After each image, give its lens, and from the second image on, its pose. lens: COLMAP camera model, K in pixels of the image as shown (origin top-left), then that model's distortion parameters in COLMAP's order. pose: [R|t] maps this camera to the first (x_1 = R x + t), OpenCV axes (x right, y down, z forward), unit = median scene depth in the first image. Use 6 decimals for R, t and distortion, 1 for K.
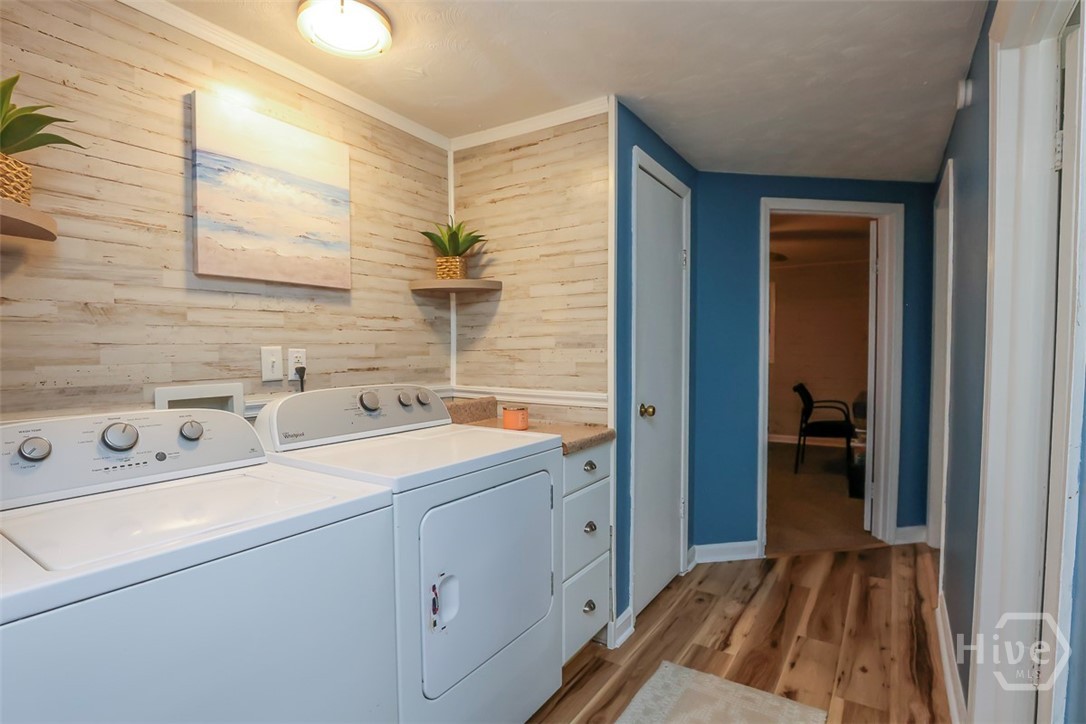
lens RADIAL K [[500.5, 0, 551.1], [0, 500.5, 366.9], [0, 0, 1]] dist [-0.028419, 0.003666]
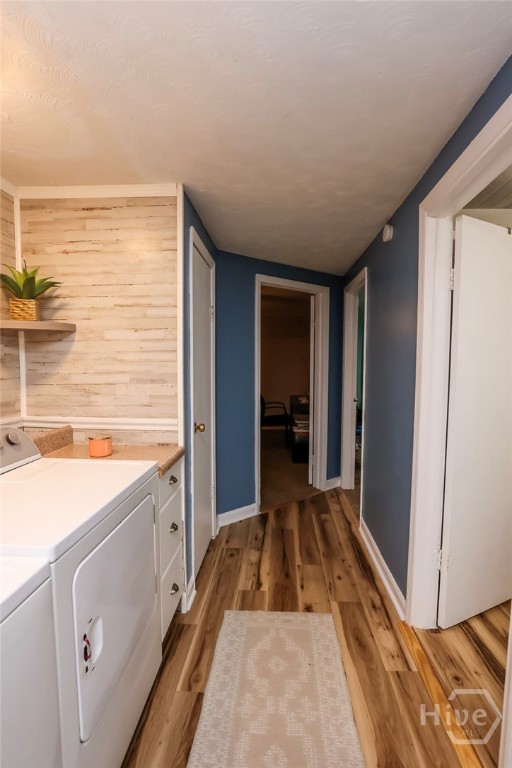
lens RADIAL K [[353.9, 0, 253.0], [0, 353.9, 386.7], [0, 0, 1]] dist [-0.028419, 0.003666]
pose [[0.877318, -0.024958, 0.479261, -0.135420], [0.012468, 0.999495, 0.029226, -0.048975], [-0.479748, -0.019665, 0.877186, 0.105785]]
